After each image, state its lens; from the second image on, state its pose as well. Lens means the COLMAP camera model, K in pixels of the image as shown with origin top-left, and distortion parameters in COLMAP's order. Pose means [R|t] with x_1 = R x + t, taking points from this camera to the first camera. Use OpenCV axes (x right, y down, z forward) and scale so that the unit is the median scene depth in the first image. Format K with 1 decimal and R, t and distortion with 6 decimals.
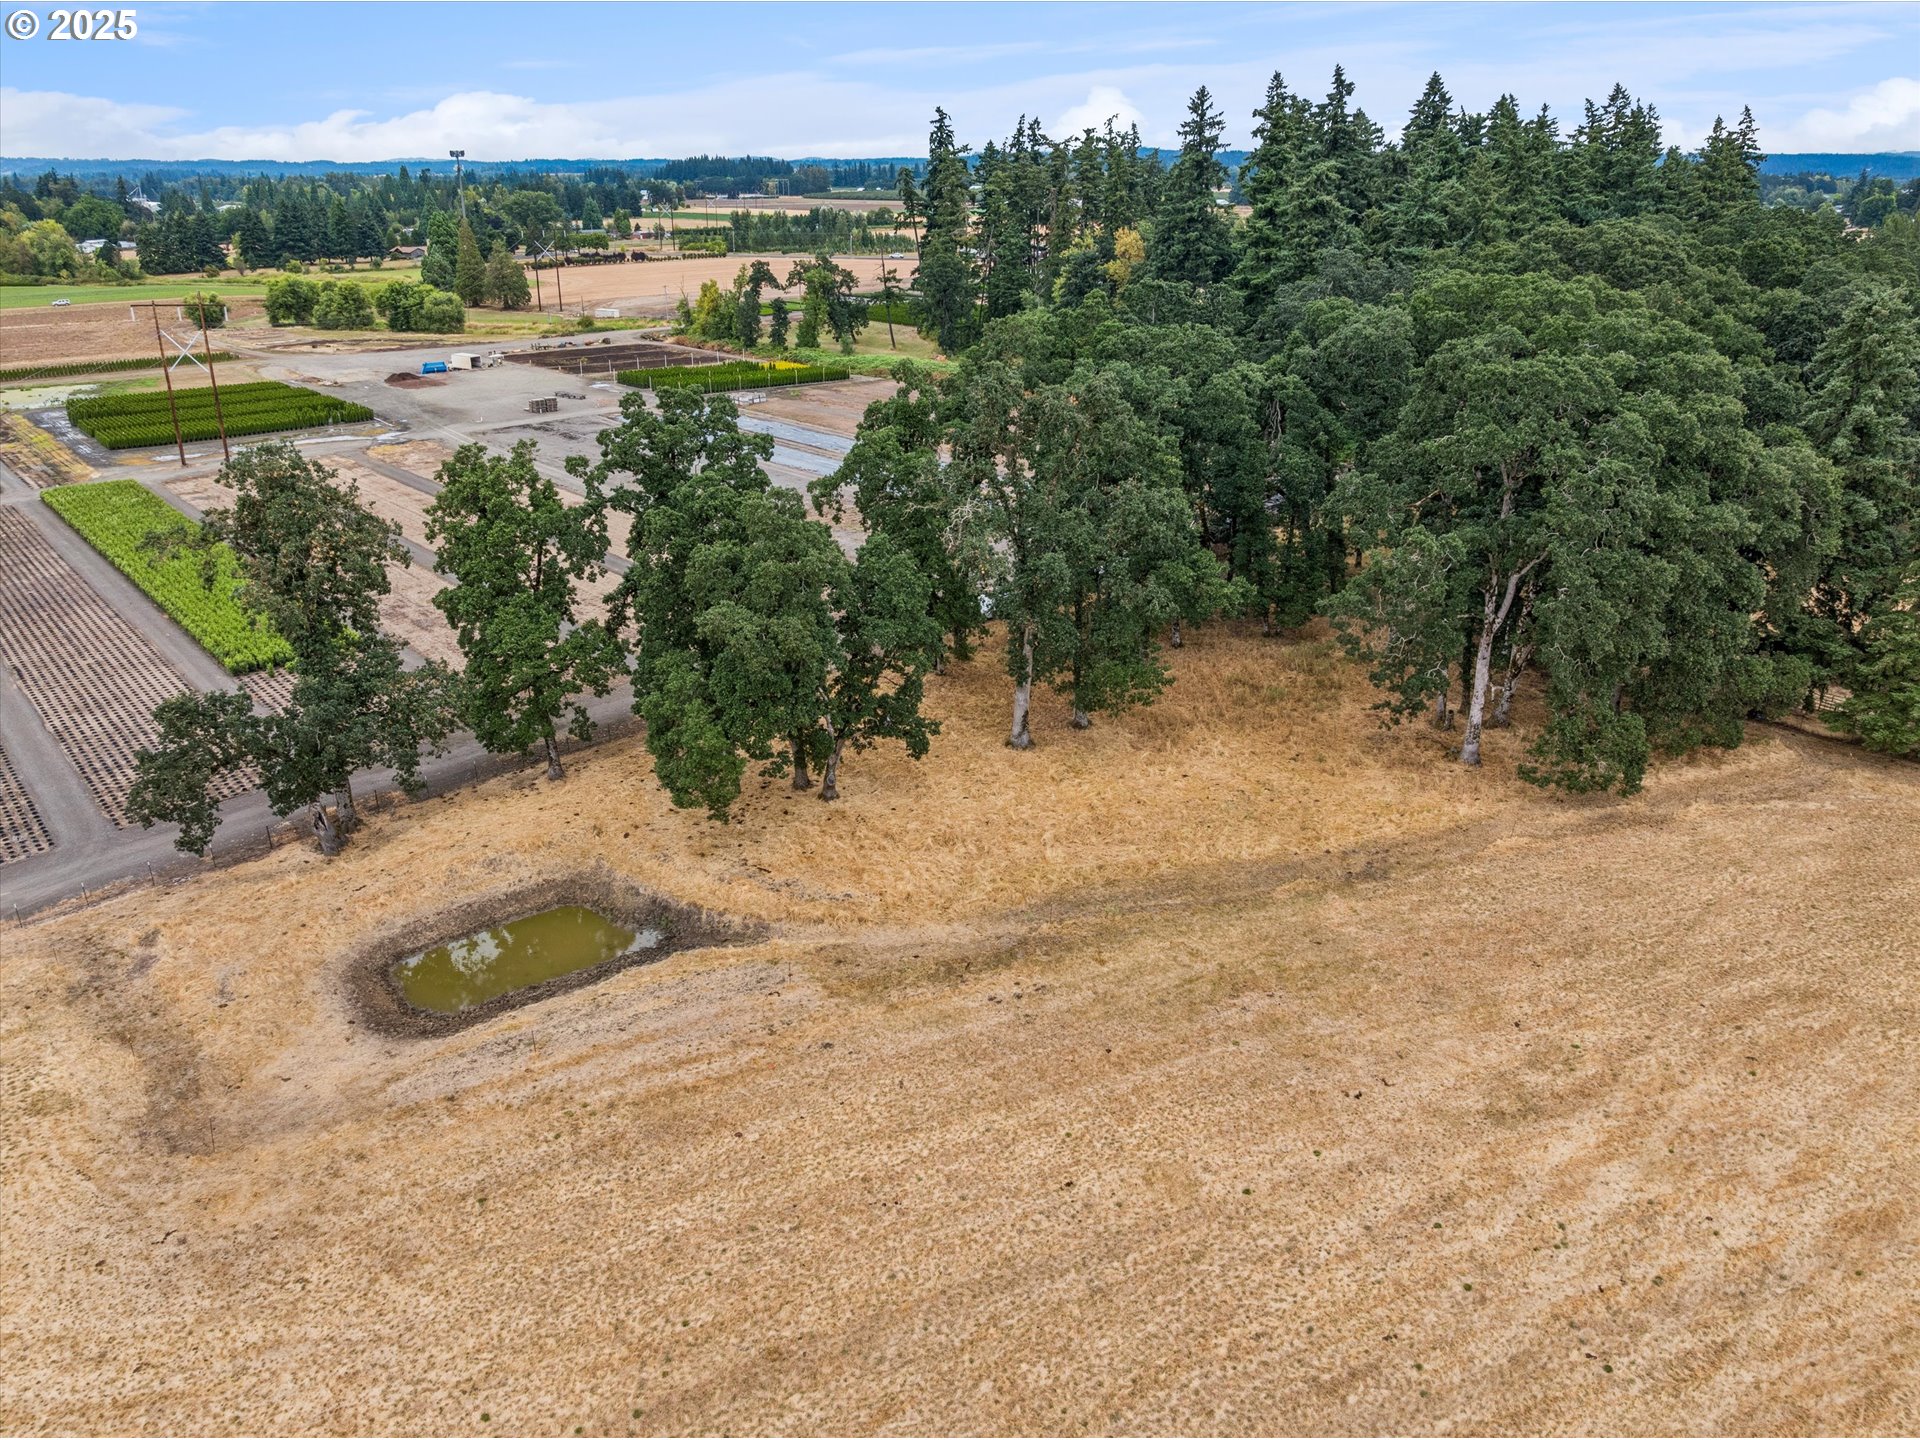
lens RADIAL K [[1395.0, 0, 970.9], [0, 1395.0, 637.7], [0, 0, 1]] dist [-0.042146, 0.006316]
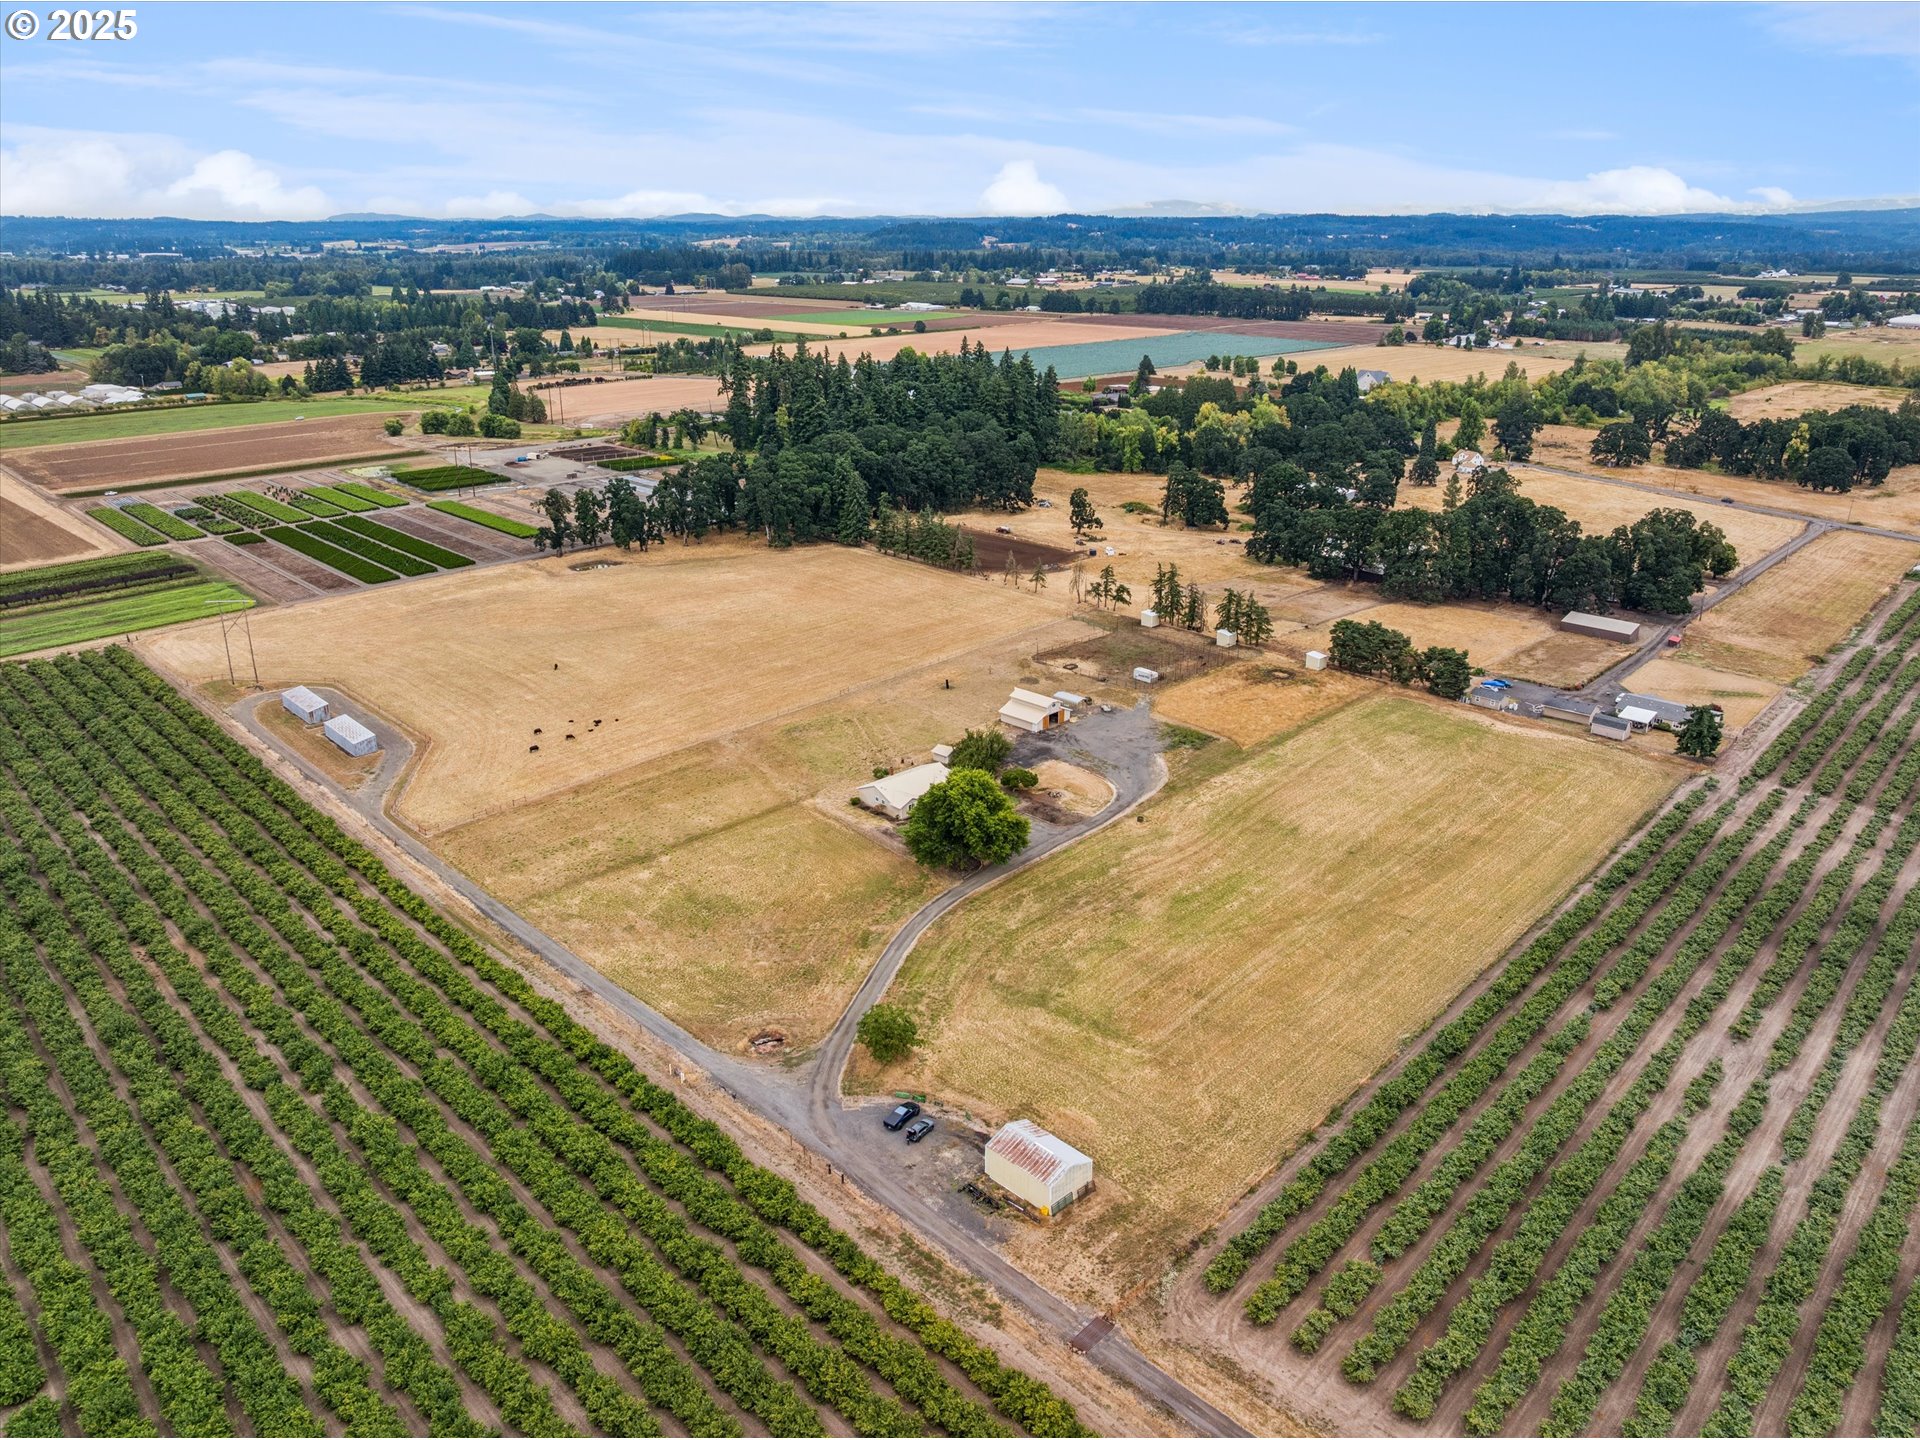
lens RADIAL K [[1395.0, 0, 970.9], [0, 1395.0, 637.7], [0, 0, 1]] dist [-0.042146, 0.006316]
pose [[0.999354, -0.008094, 0.035026, 0.343247], [0.009280, 0.999385, -0.033820, 0.227096], [-0.034731, 0.034124, 0.998814, -1.577420]]
